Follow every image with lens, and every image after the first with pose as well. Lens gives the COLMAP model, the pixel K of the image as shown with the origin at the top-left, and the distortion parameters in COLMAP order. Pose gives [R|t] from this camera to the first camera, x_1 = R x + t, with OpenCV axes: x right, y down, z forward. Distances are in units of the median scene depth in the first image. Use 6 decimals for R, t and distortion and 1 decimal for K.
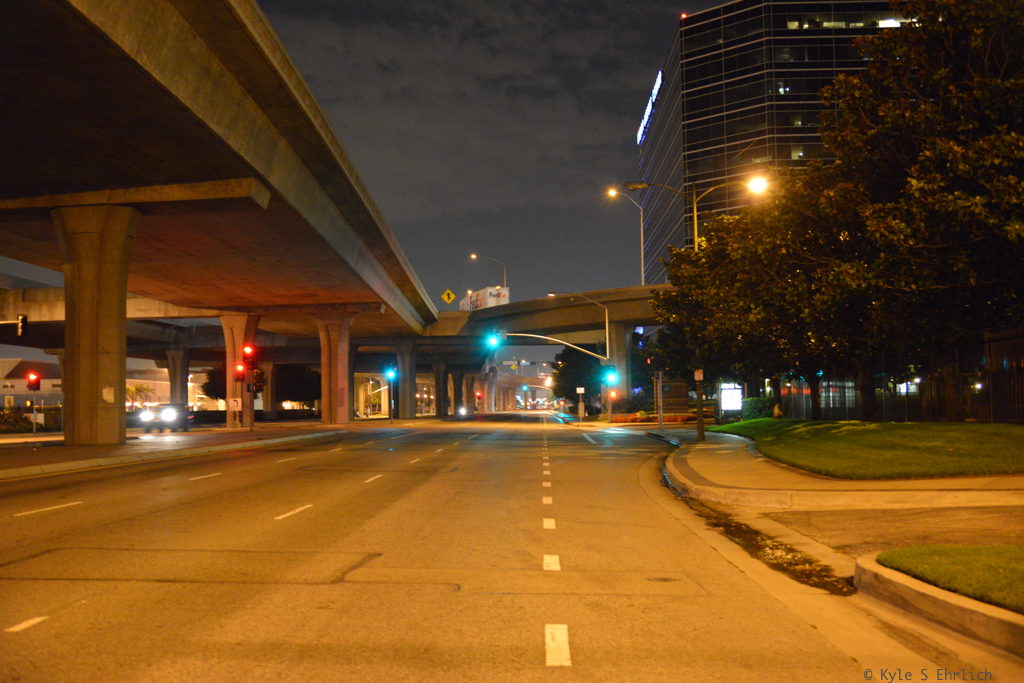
lens RADIAL K [[1177.7, 0, 512.0], [0, 1177.7, 341.5], [0, 0, 1]] dist [-0.027114, 0.004657]
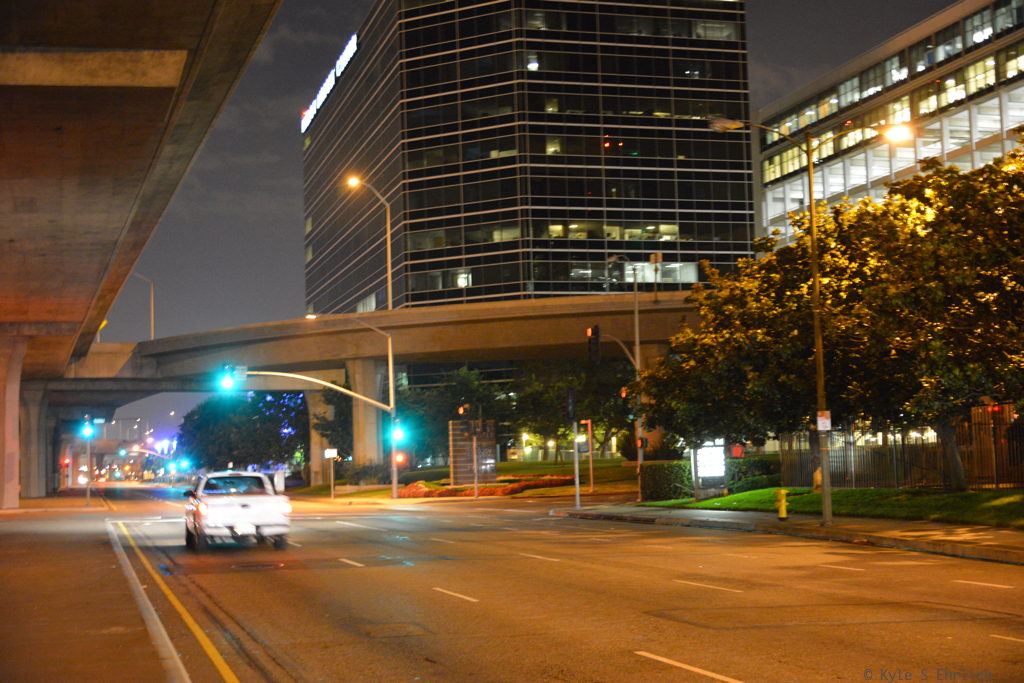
lens RADIAL K [[1456.2, 0, 512.0], [0, 1456.2, 341.5], [0, 0, 1]] dist [-0.019063, -0.015905]
pose [[0.952584, 0.012064, 0.304036, -0.126952], [-0.001084, 0.999342, -0.036258, 0.006833], [-0.304273, 0.034209, 0.951970, 0.153735]]
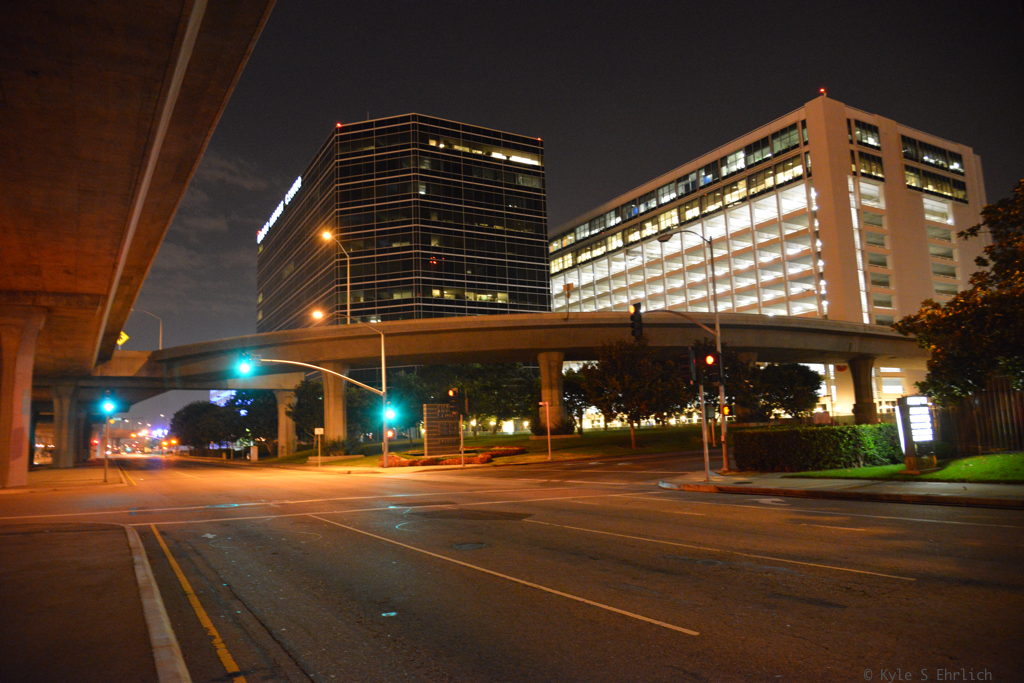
lens RADIAL K [[696.2, 0, 512.0], [0, 696.2, 341.5], [0, 0, 1]] dist [-0.040586, 0.005903]
pose [[0.852191, 0.051378, 0.520702, -0.114164], [-0.001495, 0.995402, -0.095771, 0.028370], [-0.523228, 0.080837, 0.848350, 0.561475]]
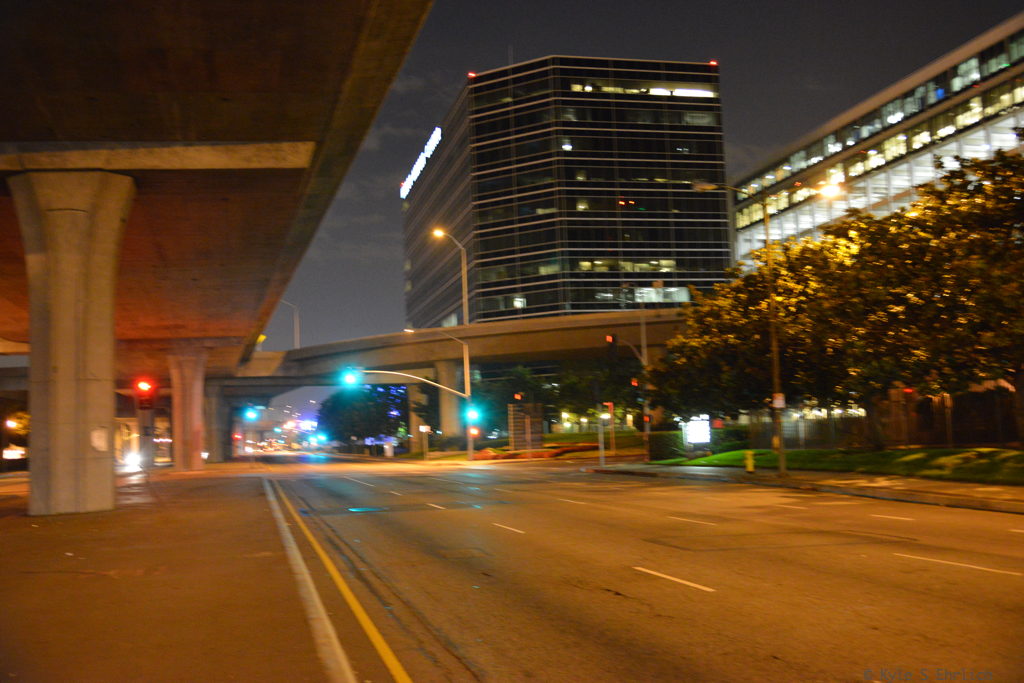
lens RADIAL K [[1052.9, 0, 512.0], [0, 1052.9, 341.5], [0, 0, 1]] dist [-0.030060, -0.000089]
pose [[0.964501, -0.000176, 0.264081, -0.125533], [0.011571, 0.999067, -0.041597, 0.007086], [-0.263827, 0.043176, 0.963603, 0.152104]]
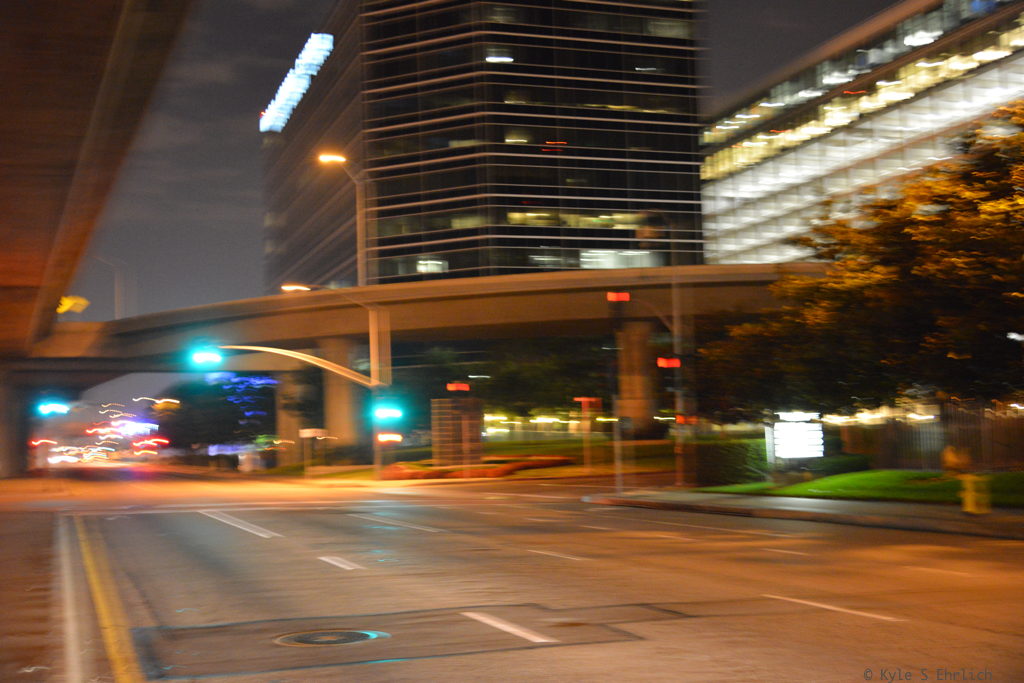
lens RADIAL K [[1272.3, 0, 512.0], [0, 1272.3, 341.5], [0, 0, 1]] dist [-0.013504, -0.017920]
pose [[0.933542, 0.014189, 0.358186, -0.115300], [-0.002255, 0.999429, -0.033716, 0.015306], [-0.358460, 0.030668, 0.933041, 0.319748]]
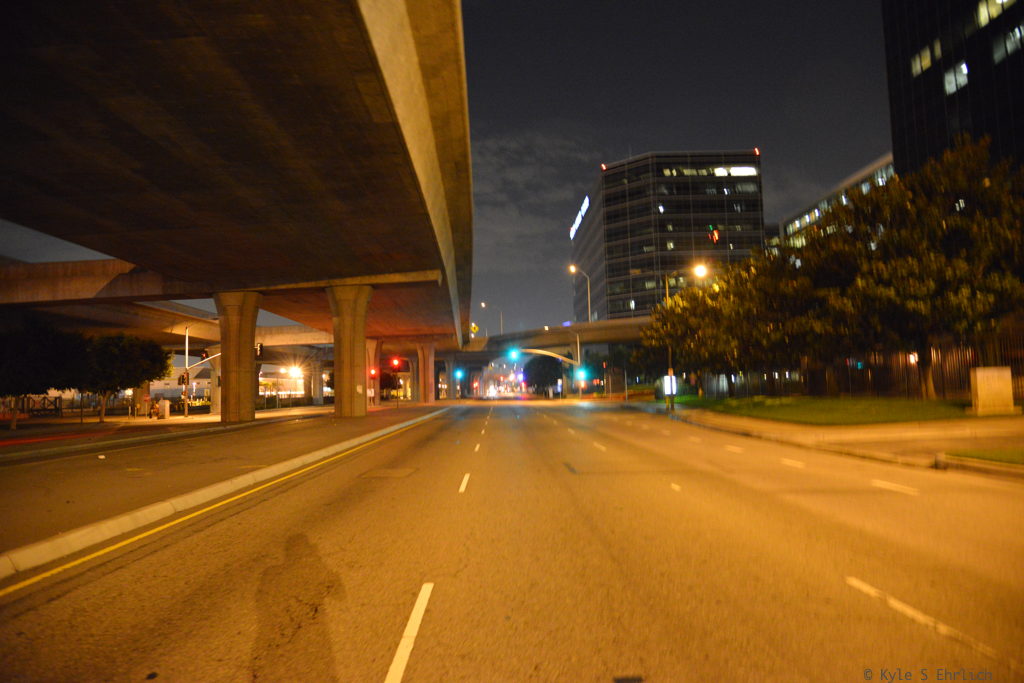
lens RADIAL K [[696.2, 0, 512.0], [0, 696.2, 341.5], [0, 0, 1]] dist [-0.040586, 0.005903]
pose [[0.998885, -0.010164, 0.046098, -0.072516], [0.010888, 0.999821, -0.015475, -0.004224], [-0.045932, 0.015960, 0.998817, -0.039936]]
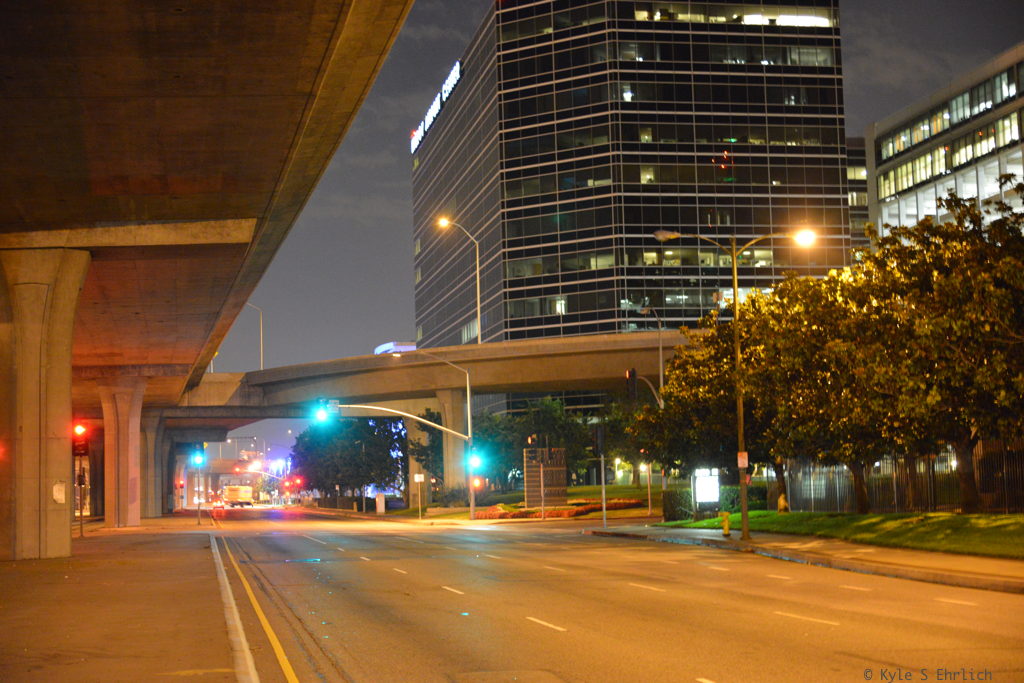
lens RADIAL K [[1589.2, 0, 512.0], [0, 1589.2, 341.5], [0, 0, 1]] dist [-0.021122, 0.023479]
pose [[0.976498, 0.008866, 0.215345, -0.128848], [0.000245, 0.999107, -0.042243, -0.004763], [-0.215528, 0.041303, 0.975624, -0.039951]]
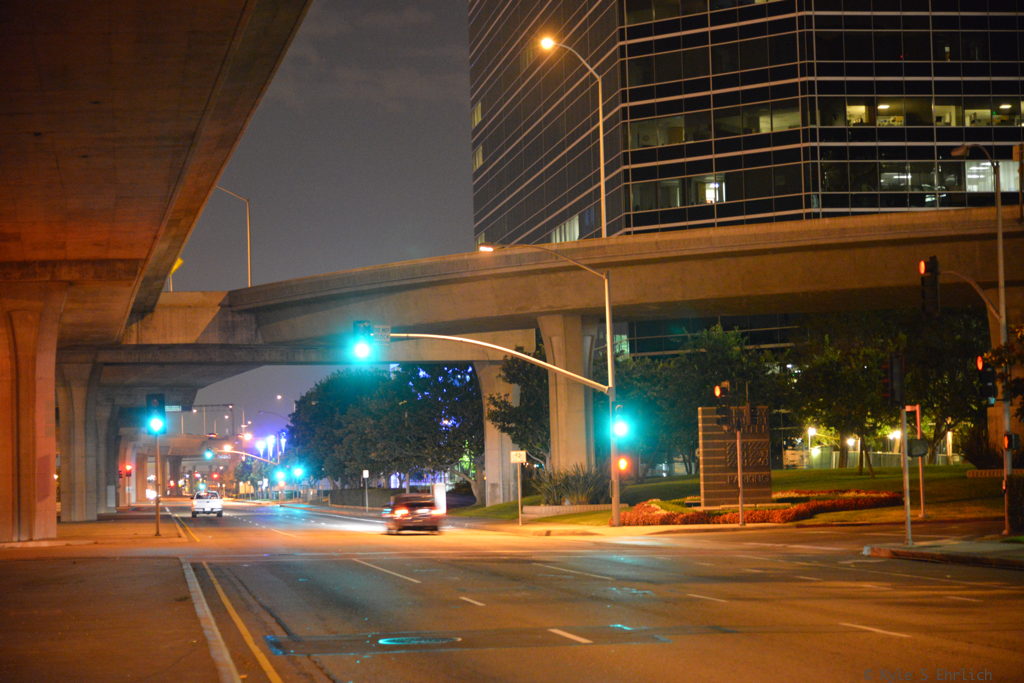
lens RADIAL K [[2181.6, 0, 512.0], [0, 2181.6, 341.5], [0, 0, 1]] dist [-0.001682, 0.275368]
pose [[0.982649, -0.000555, 0.185473, -0.125645], [0.002841, 0.999923, -0.012064, 0.007282], [-0.185452, 0.012382, 0.982575, 0.178030]]
